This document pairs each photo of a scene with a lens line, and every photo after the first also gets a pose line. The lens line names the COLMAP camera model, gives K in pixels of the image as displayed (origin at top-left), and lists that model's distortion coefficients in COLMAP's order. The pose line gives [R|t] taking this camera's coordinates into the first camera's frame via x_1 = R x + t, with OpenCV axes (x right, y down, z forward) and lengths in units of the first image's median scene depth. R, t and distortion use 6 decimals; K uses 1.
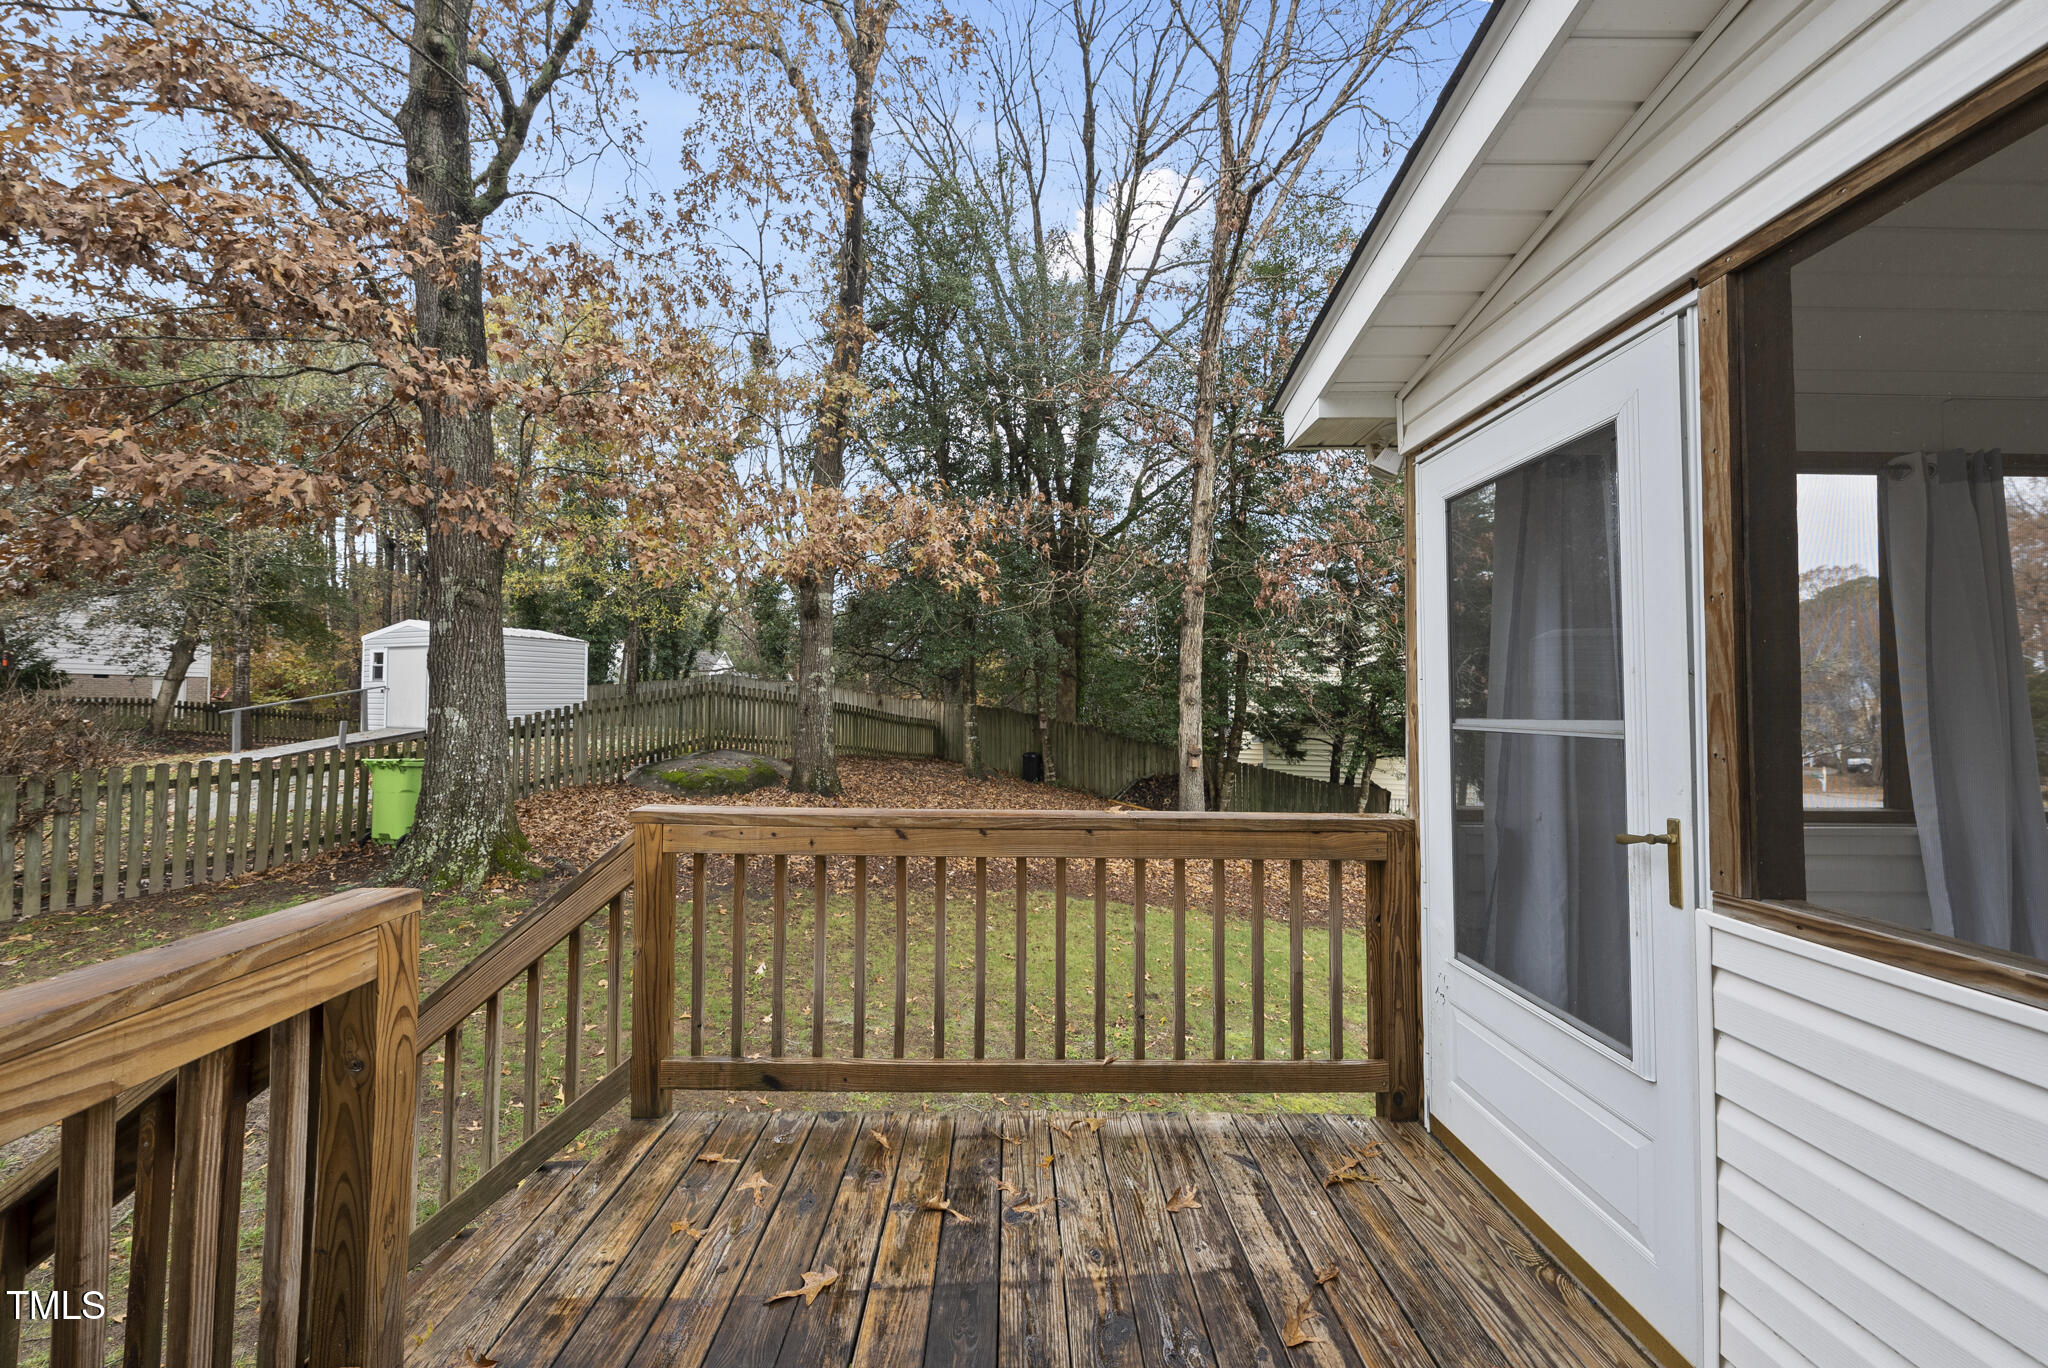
lens RADIAL K [[740.9, 0, 1024.6], [0, 740.9, 673.4], [0, 0, 1]] dist [-0.000720, -0.000045]
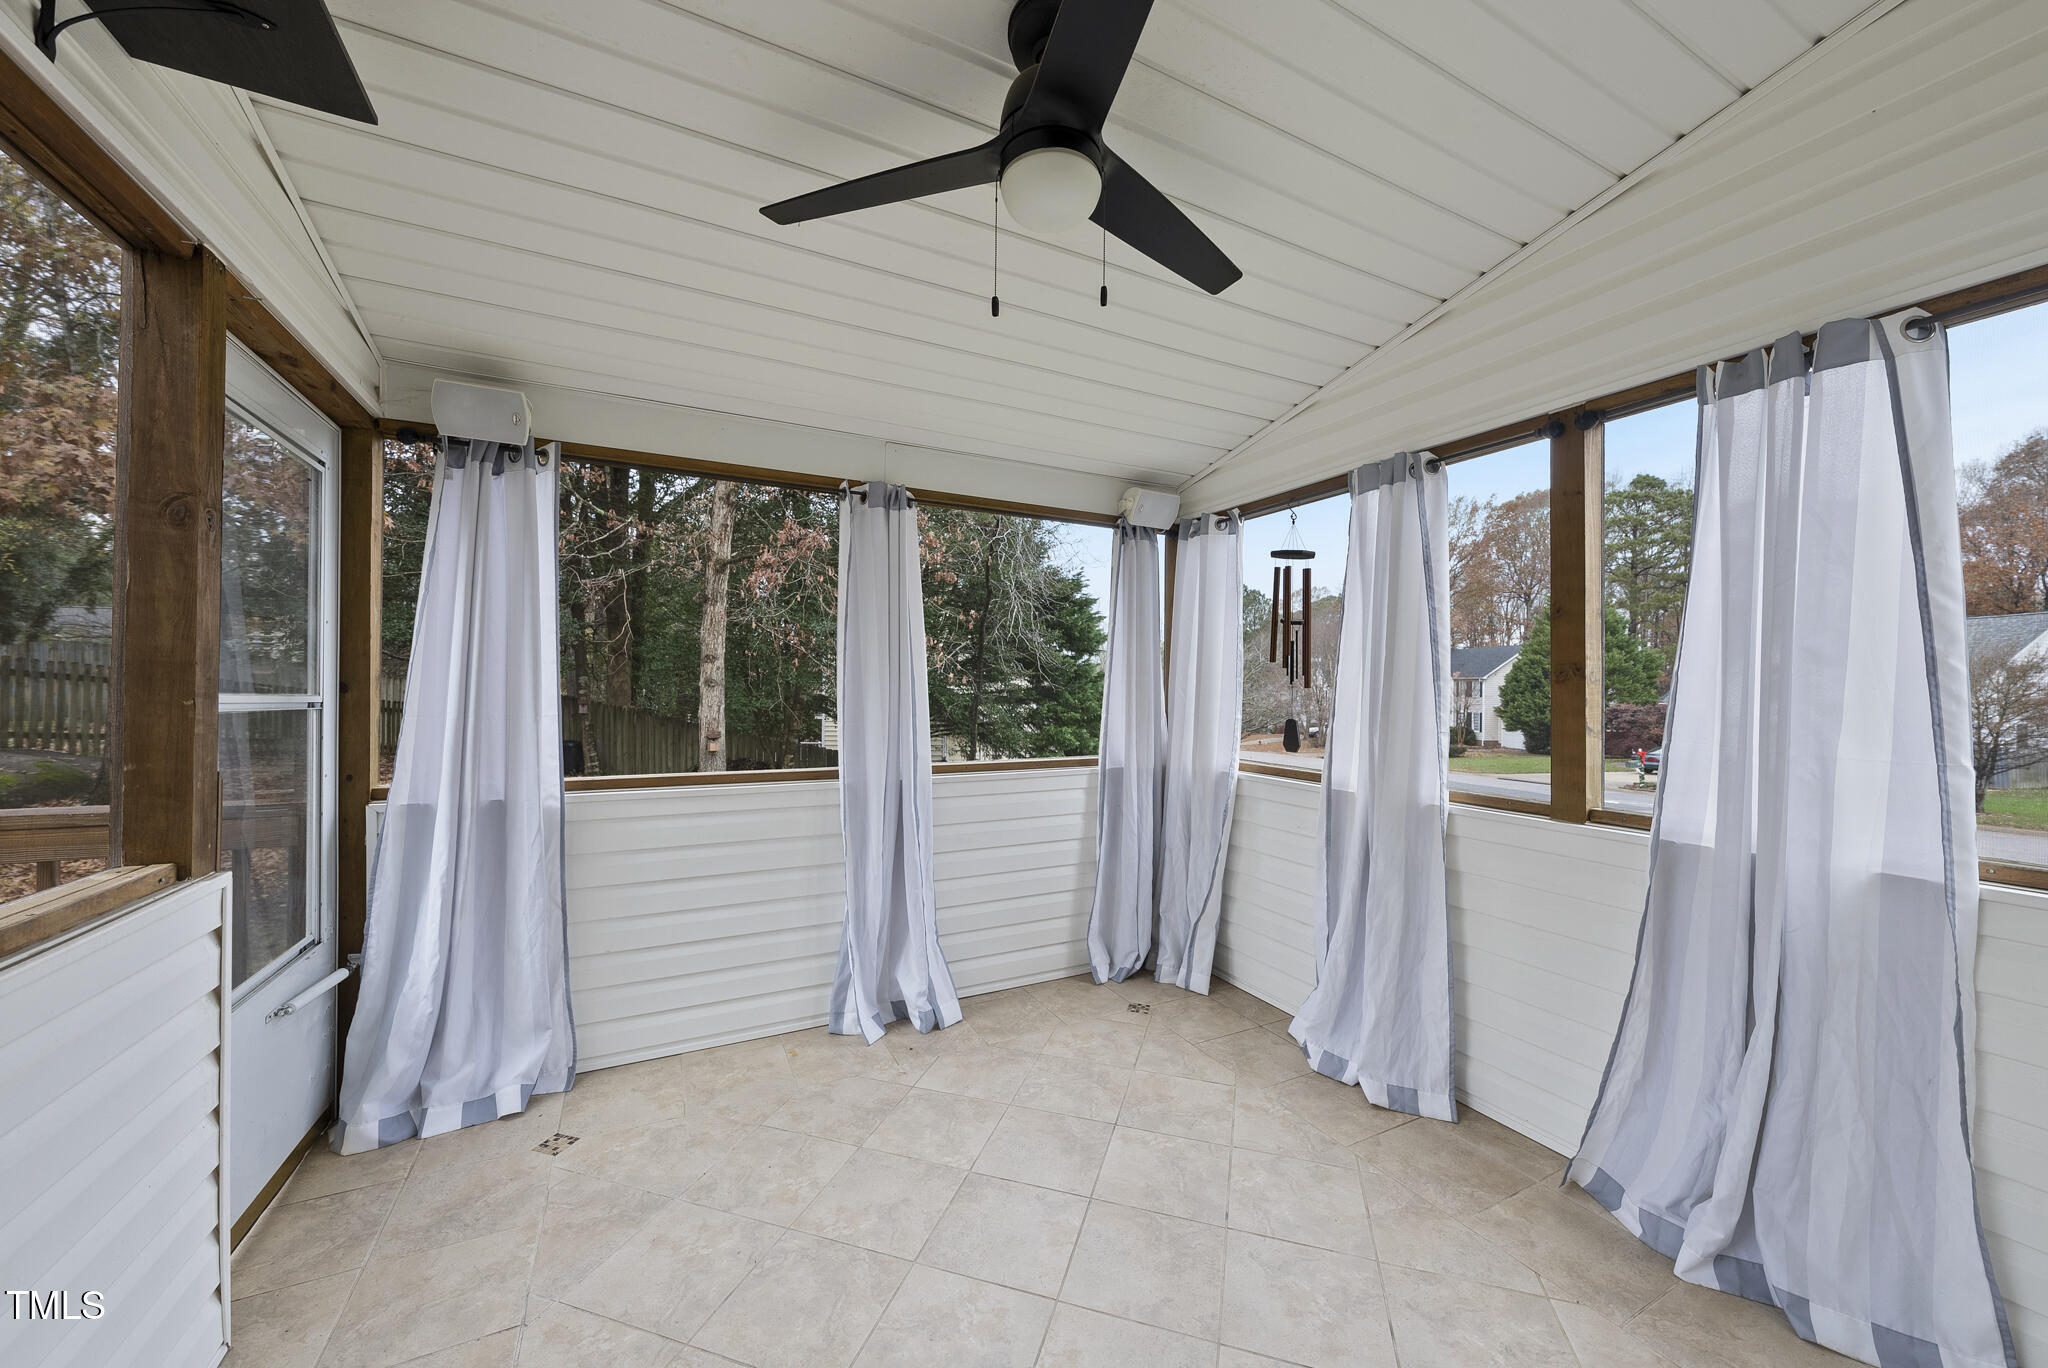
lens RADIAL K [[746.0, 0, 1030.6], [0, 746.0, 667.8], [0, 0, 1]] dist [0.001231, 0.000083]
pose [[0.898326, 0.014209, 0.439101, 0.170080], [-0.021103, 0.999719, 0.010822, -0.000896], [-0.438823, -0.018988, 0.898373, -0.048952]]
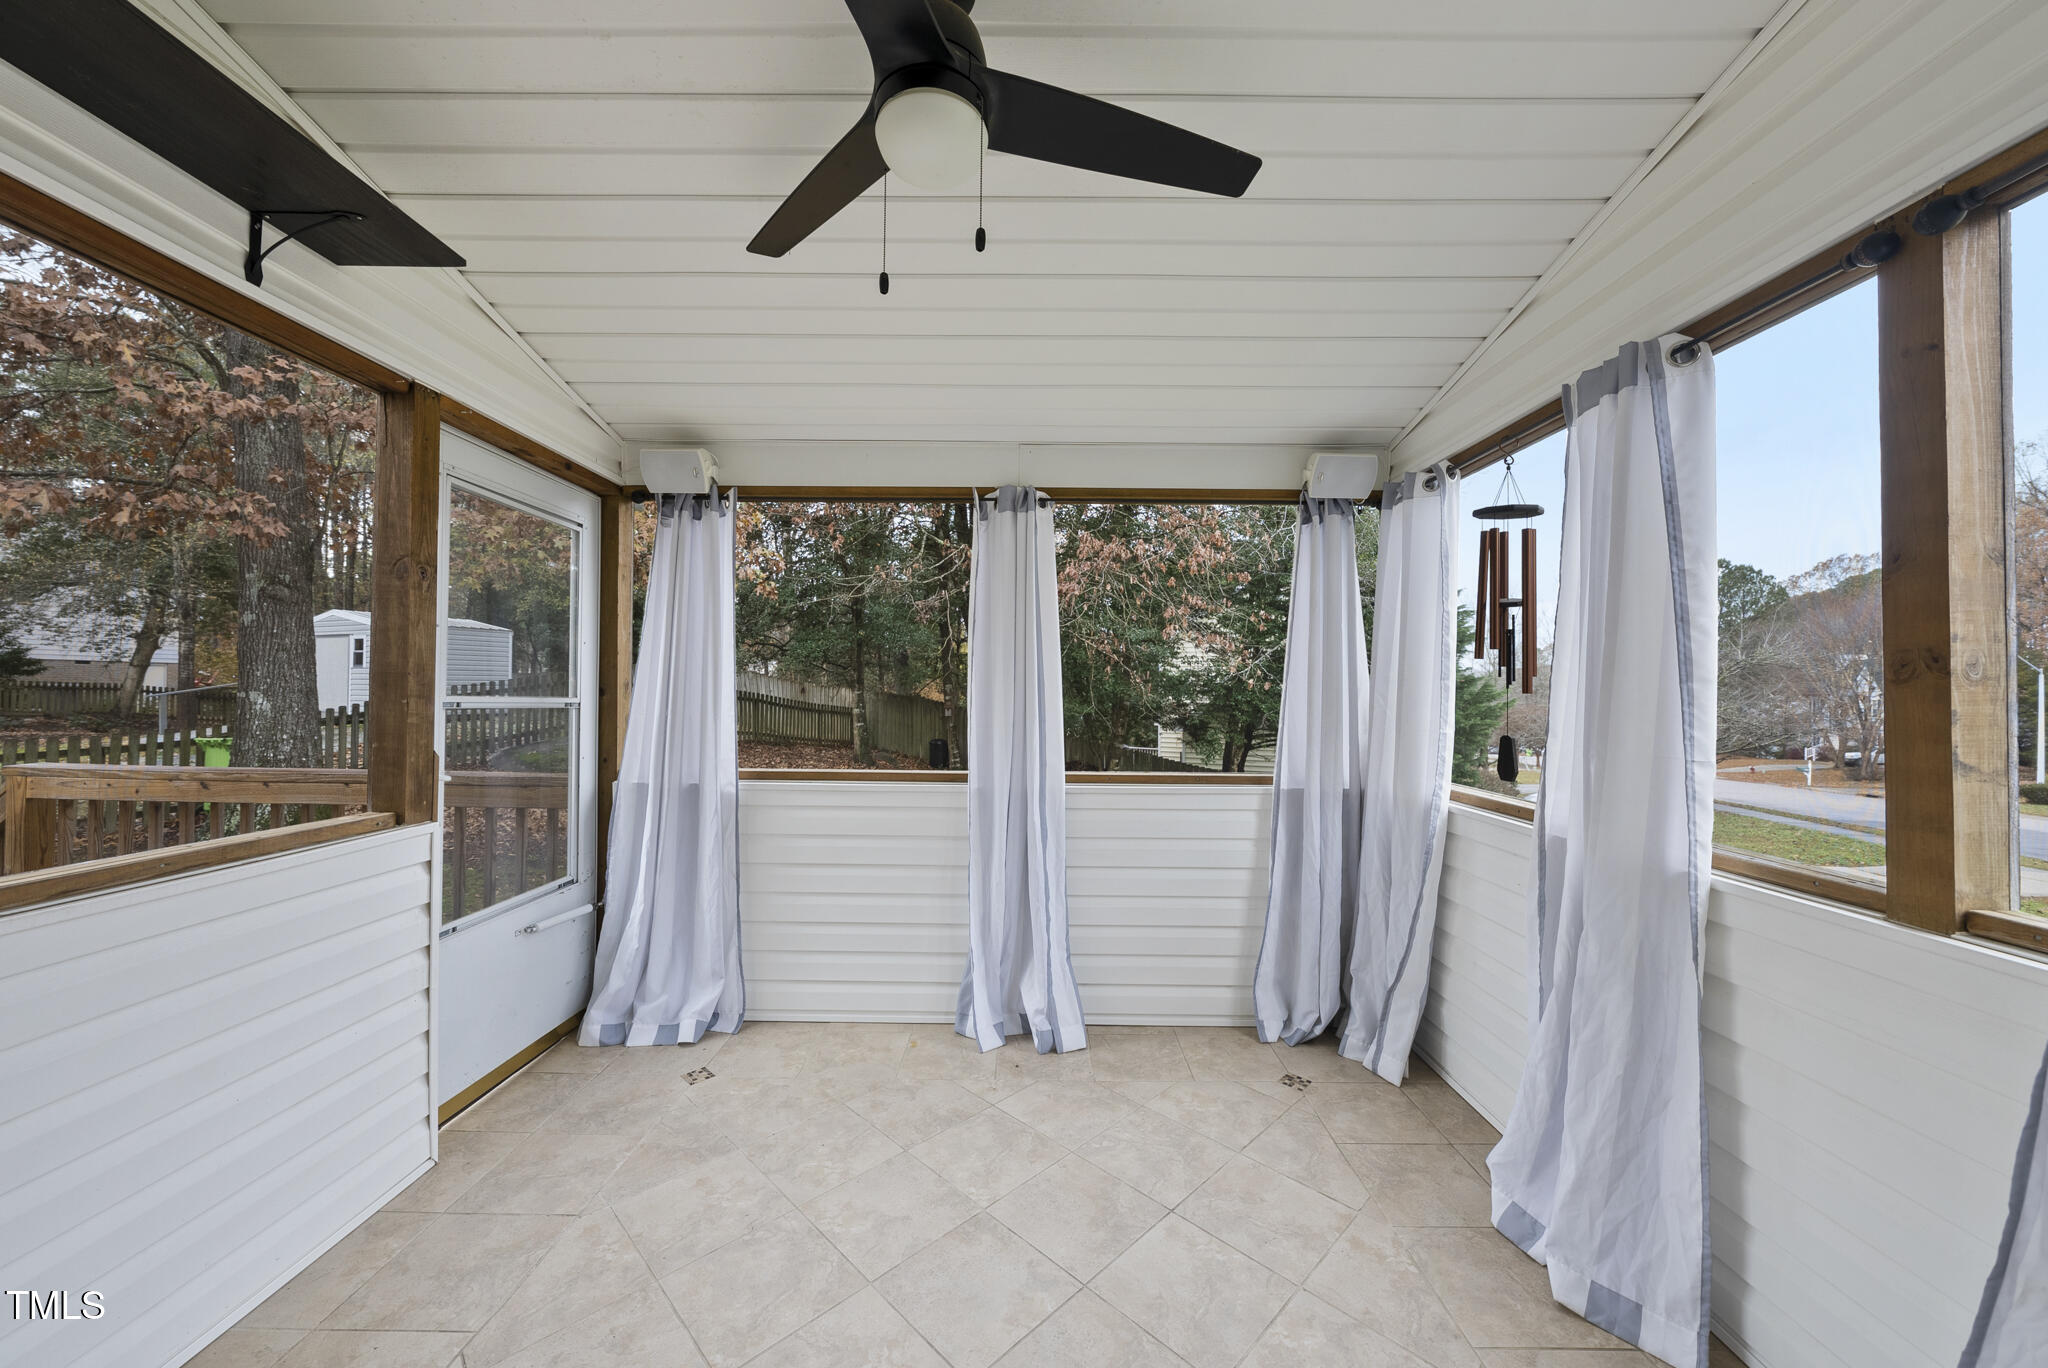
lens RADIAL K [[747.4, 0, 1025.9], [0, 747.4, 669.4], [0, 0, 1]] dist [-0.000090, -0.000125]
pose [[0.999648, 0.003503, -0.026281, 0.241065], [-0.003265, 0.999953, 0.009095, -0.000545], [0.026312, -0.009006, 0.999613, -0.049847]]
